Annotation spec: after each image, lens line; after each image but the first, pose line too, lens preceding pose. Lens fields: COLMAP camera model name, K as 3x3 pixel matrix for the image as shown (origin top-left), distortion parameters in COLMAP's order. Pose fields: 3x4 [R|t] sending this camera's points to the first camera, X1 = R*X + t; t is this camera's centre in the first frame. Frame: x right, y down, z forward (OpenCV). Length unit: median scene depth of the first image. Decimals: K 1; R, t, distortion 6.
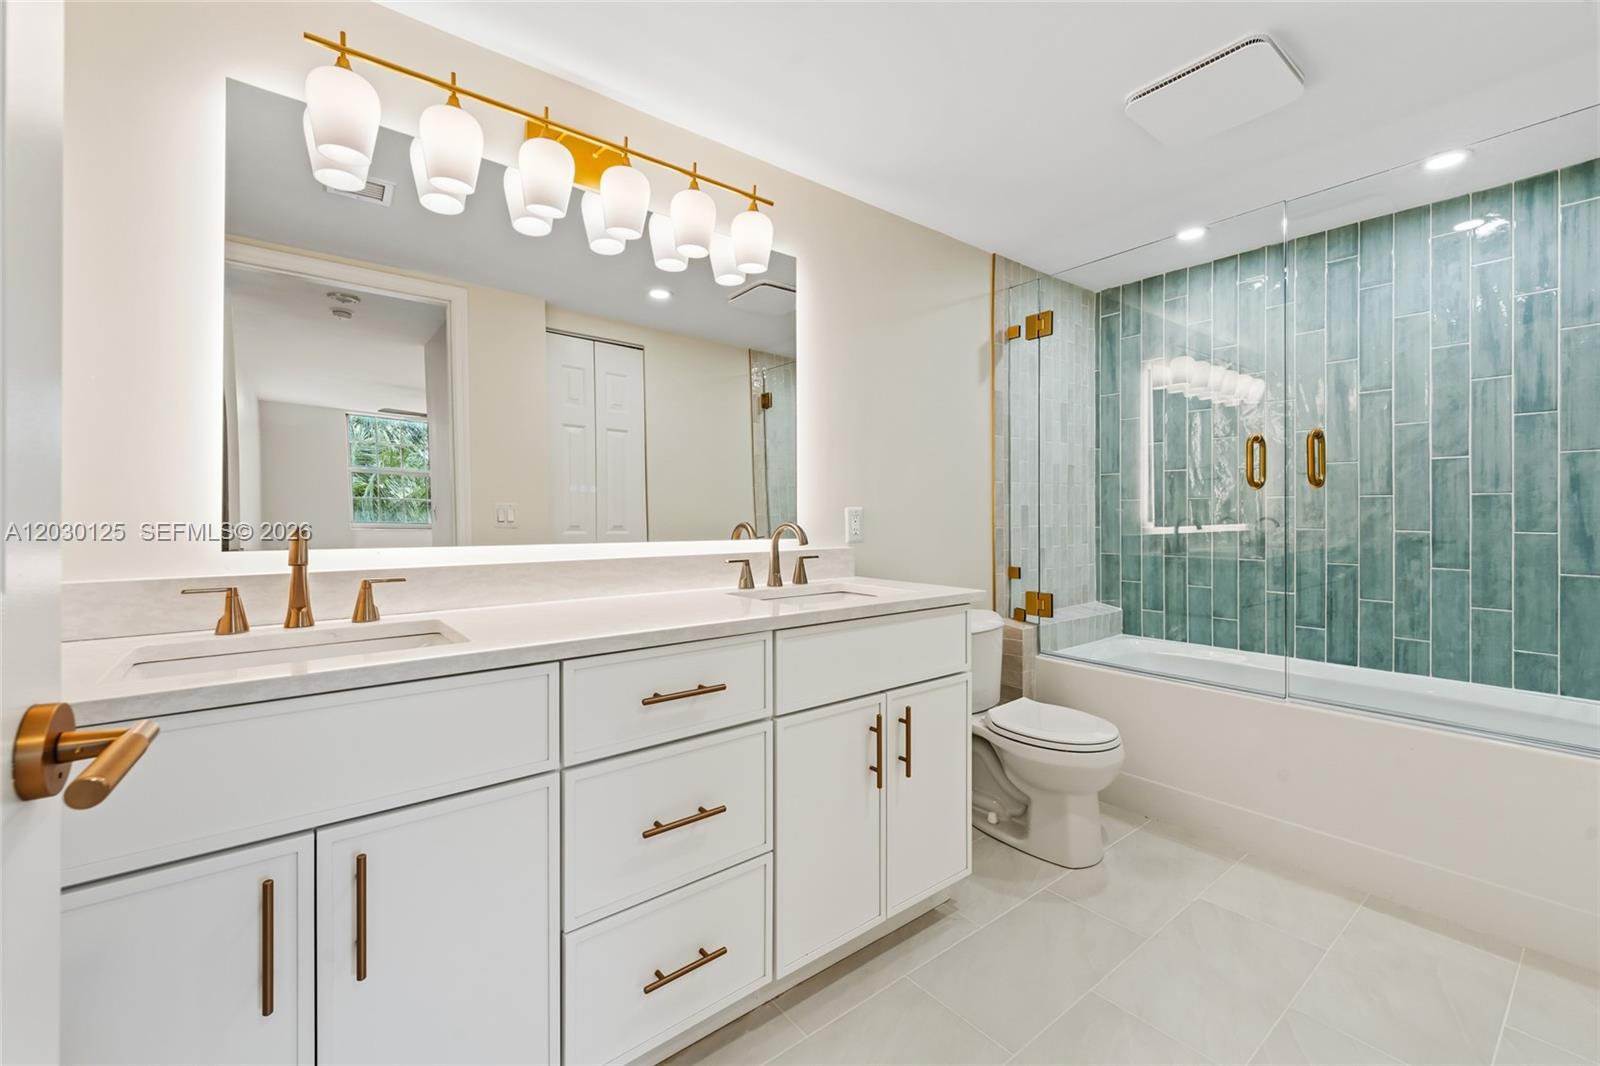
lens RADIAL K [[657.6, 0, 796.2], [0, 657.6, 531.8], [0, 0, 1]] dist [0.003664, -0.000446]
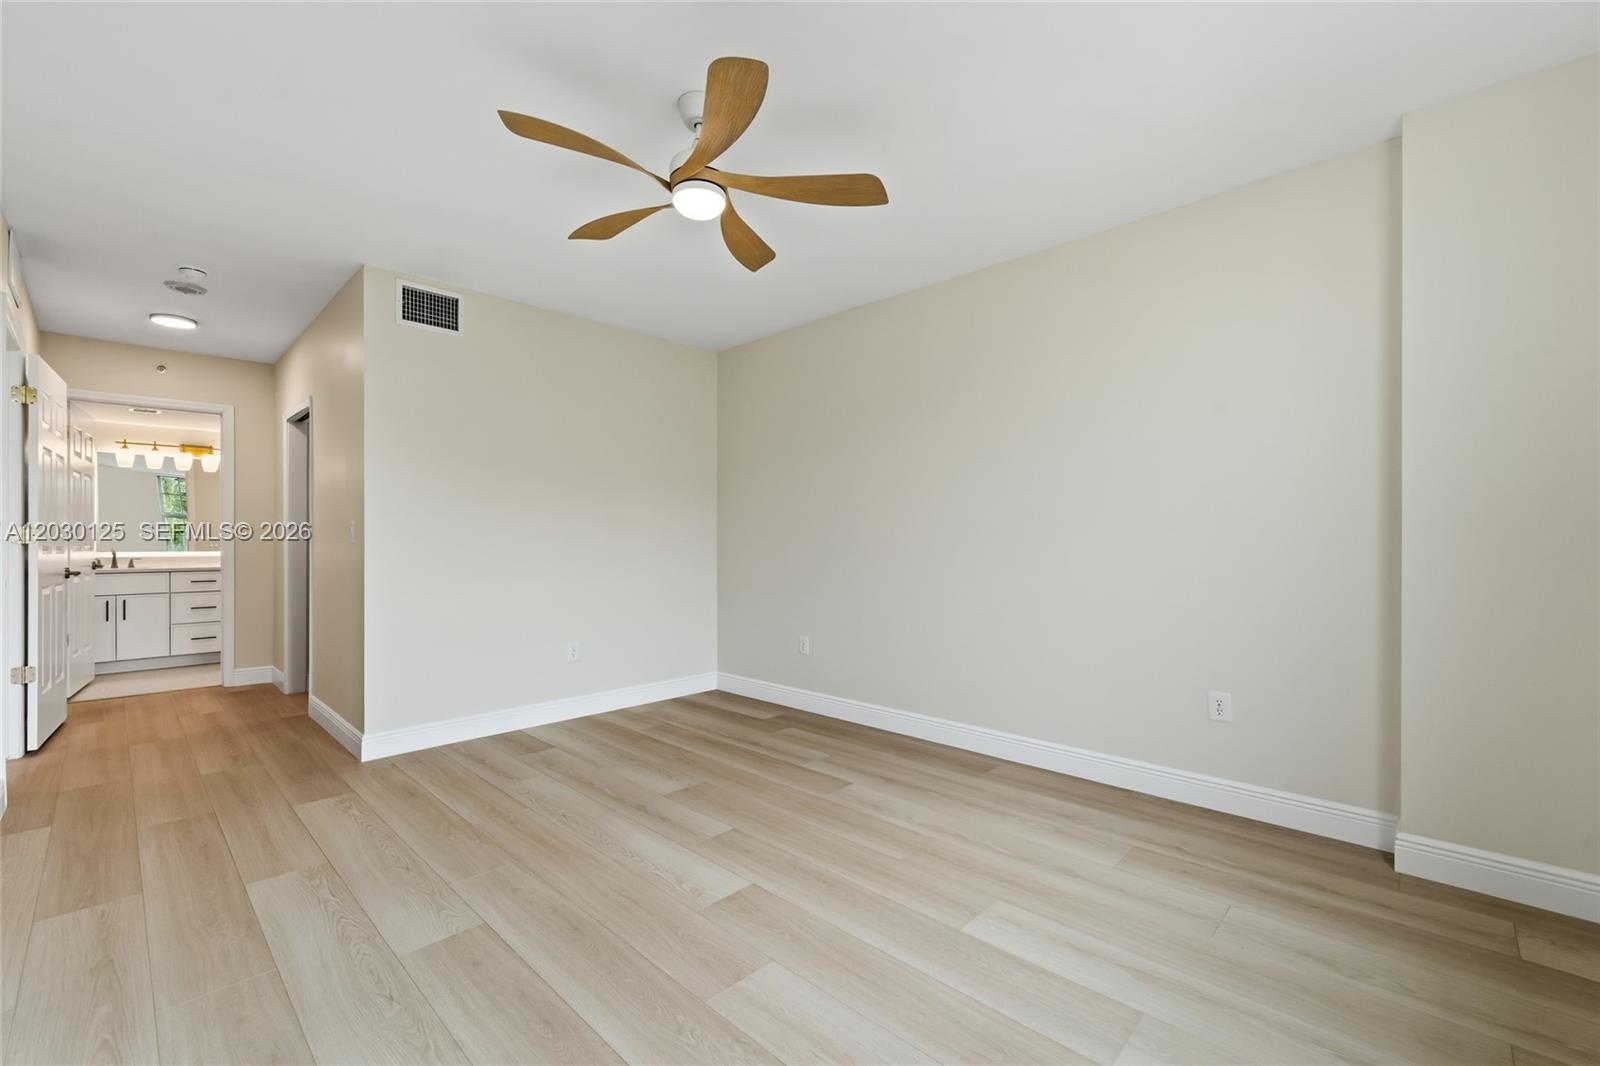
lens RADIAL K [[657.6, 0, 803.7], [0, 657.6, 533.6], [0, 0, 1]] dist [0.003664, -0.000446]
pose [[0.989694, -0.001630, 0.143186, 3.794142], [0.003044, 0.999949, -0.009661, -0.054537], [-0.143163, 0.009997, 0.989649, -4.820667]]
